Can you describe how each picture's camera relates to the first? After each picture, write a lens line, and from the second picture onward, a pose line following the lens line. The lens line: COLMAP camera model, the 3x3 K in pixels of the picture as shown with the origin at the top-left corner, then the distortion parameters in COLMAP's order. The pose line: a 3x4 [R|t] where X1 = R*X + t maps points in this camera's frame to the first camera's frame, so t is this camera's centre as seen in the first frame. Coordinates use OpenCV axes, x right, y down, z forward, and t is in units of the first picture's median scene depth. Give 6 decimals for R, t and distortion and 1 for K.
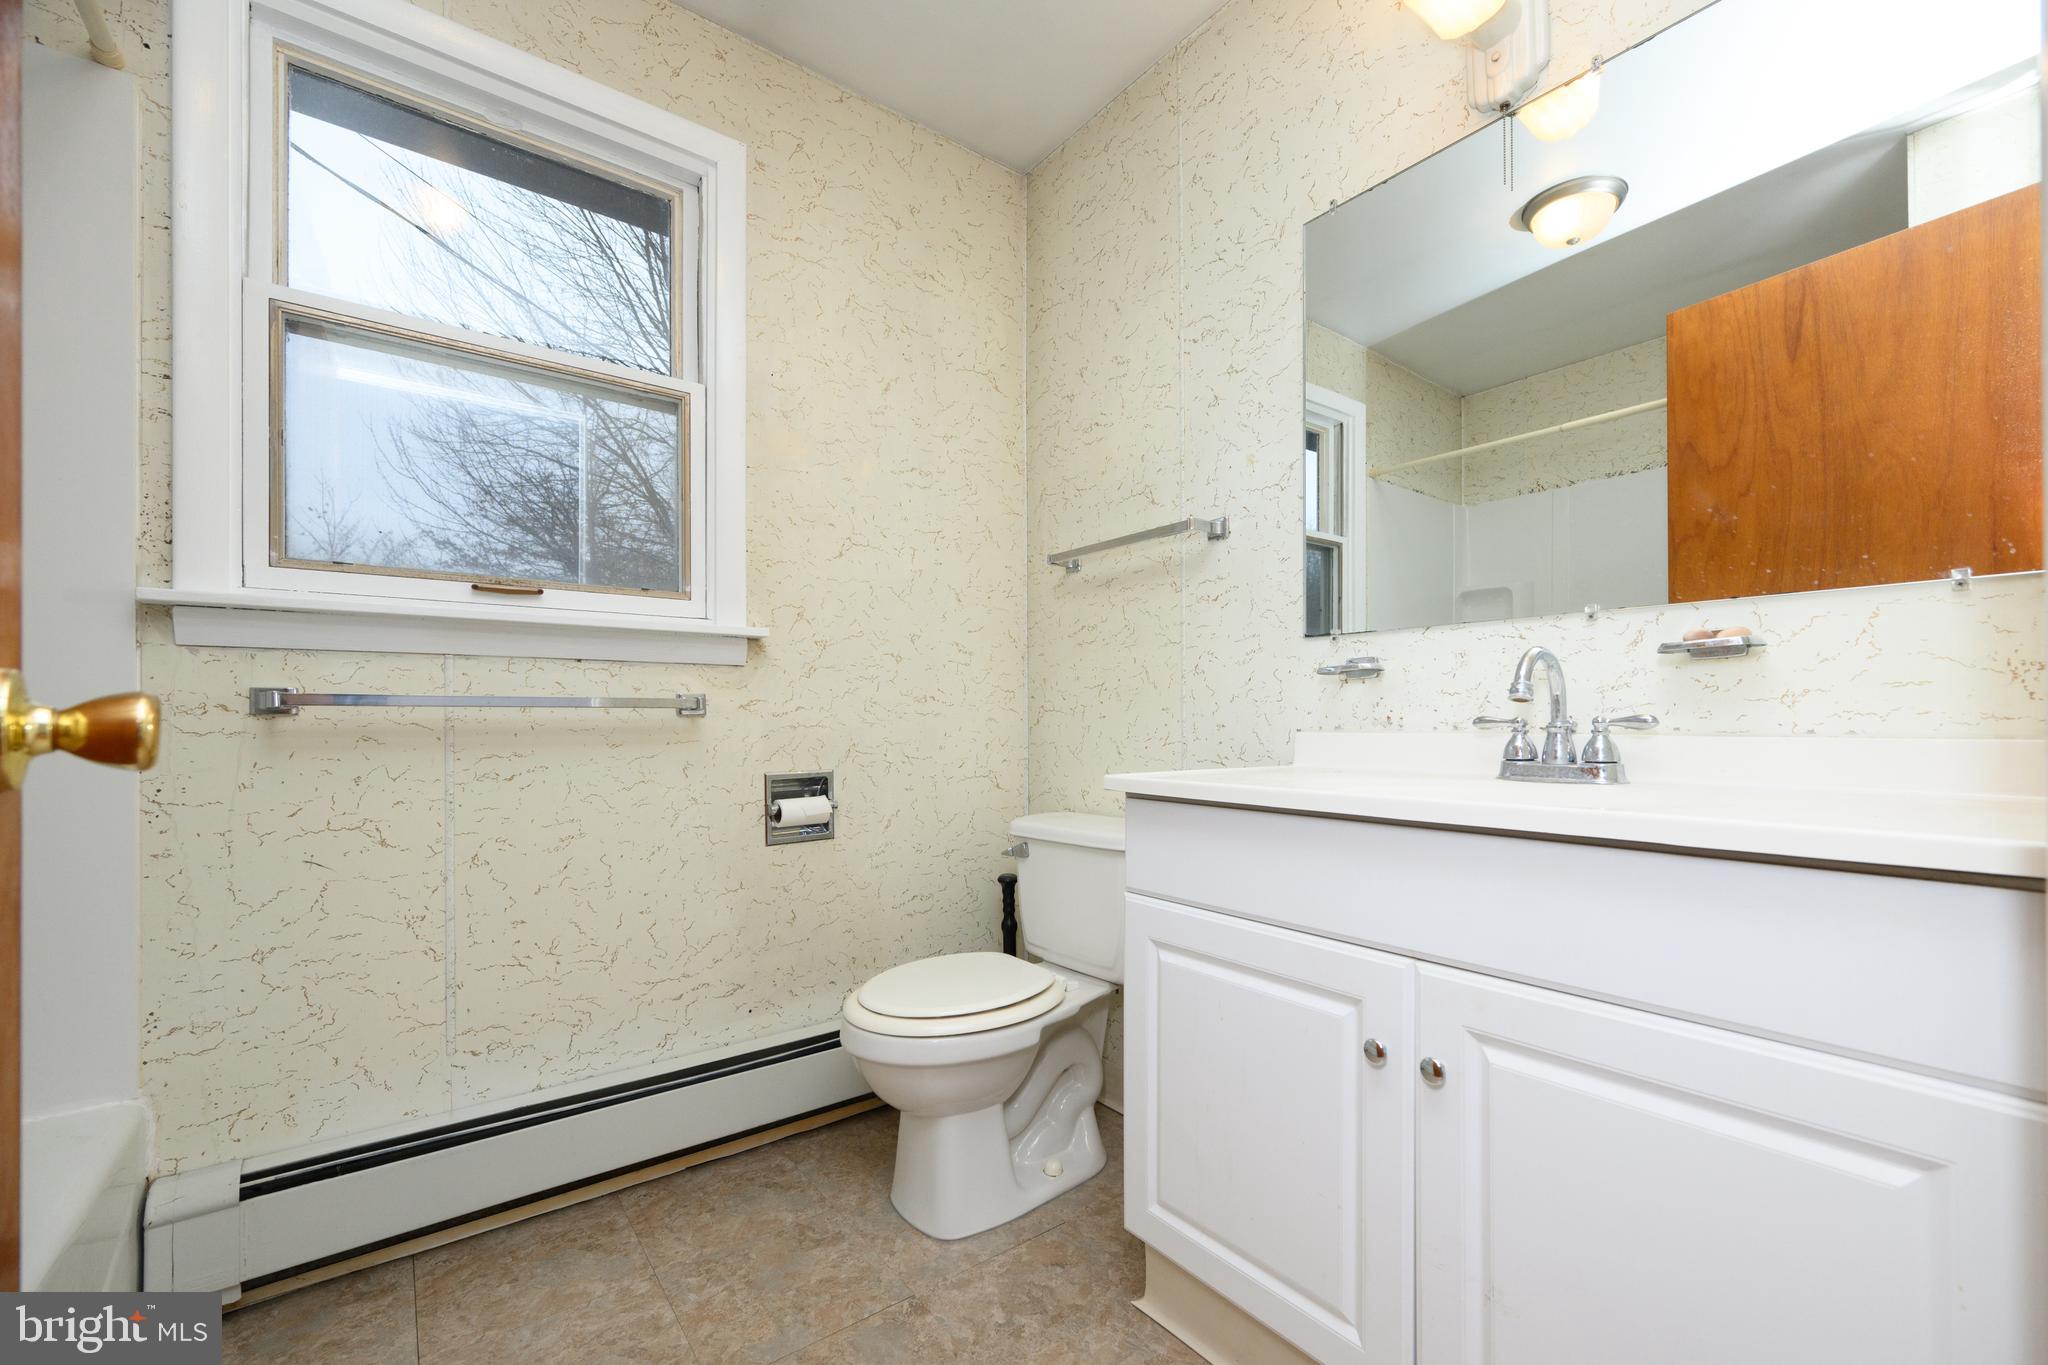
lens RADIAL K [[821.5, 0, 1030.3], [0, 821.5, 721.7], [0, 0, 1]] dist [0.000001, -0.000034]
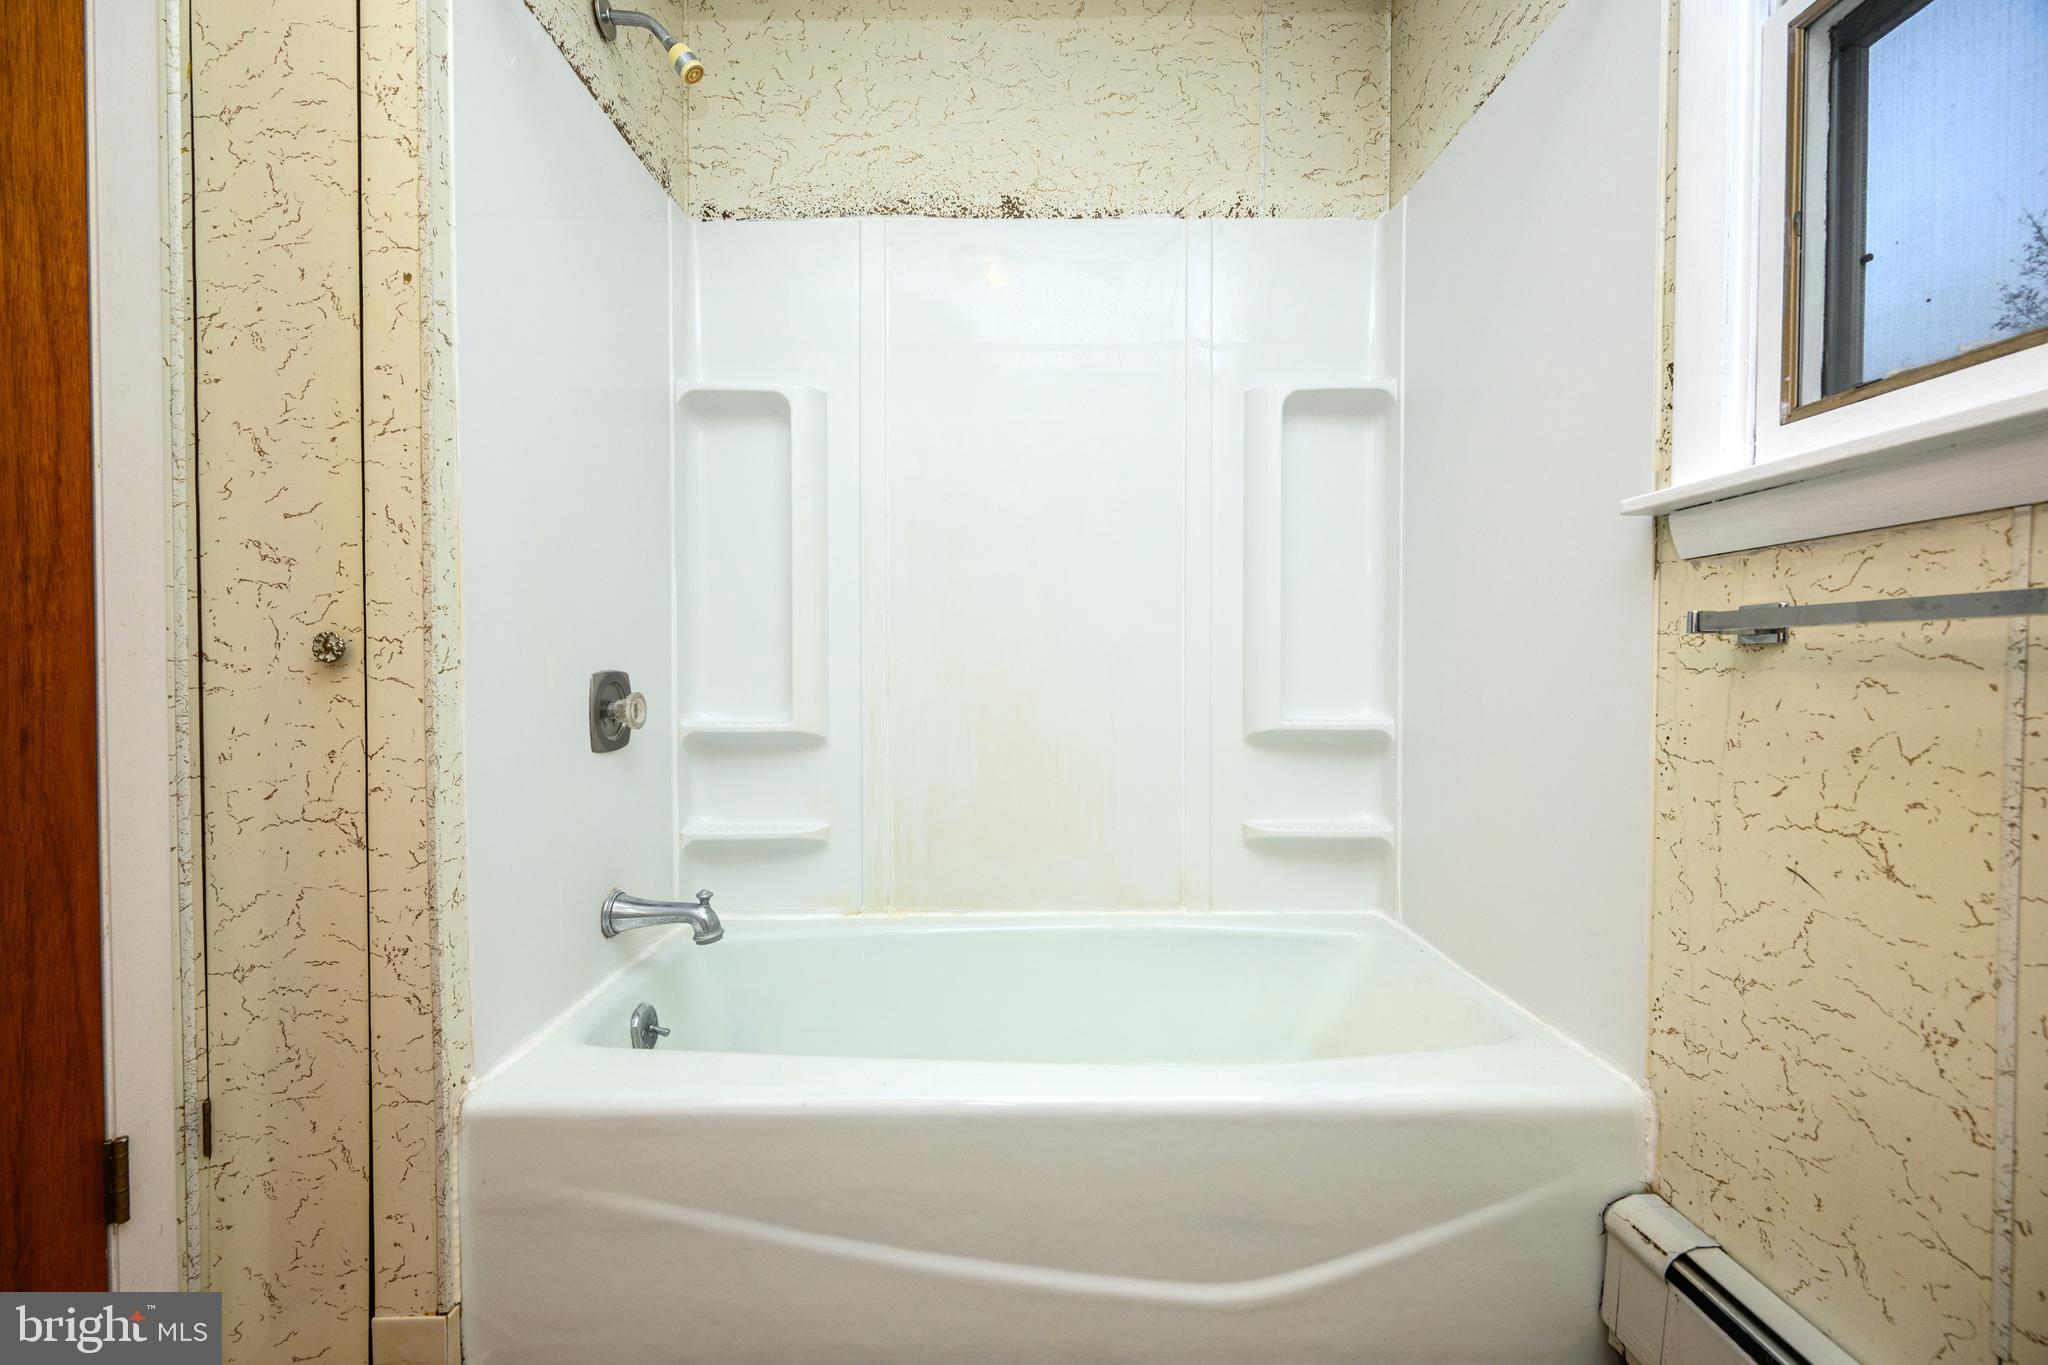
lens RADIAL K [[834.2, 0, 1024.0], [0, 834.2, 682.5], [0, 0, 1]] dist [-0.000134, -0.000010]
pose [[-0.586921, 0.021111, -0.809369, 0.006028], [0.002185, 0.999698, 0.024491, 0.005203], [0.809641, 0.012605, -0.586790, 0.934159]]
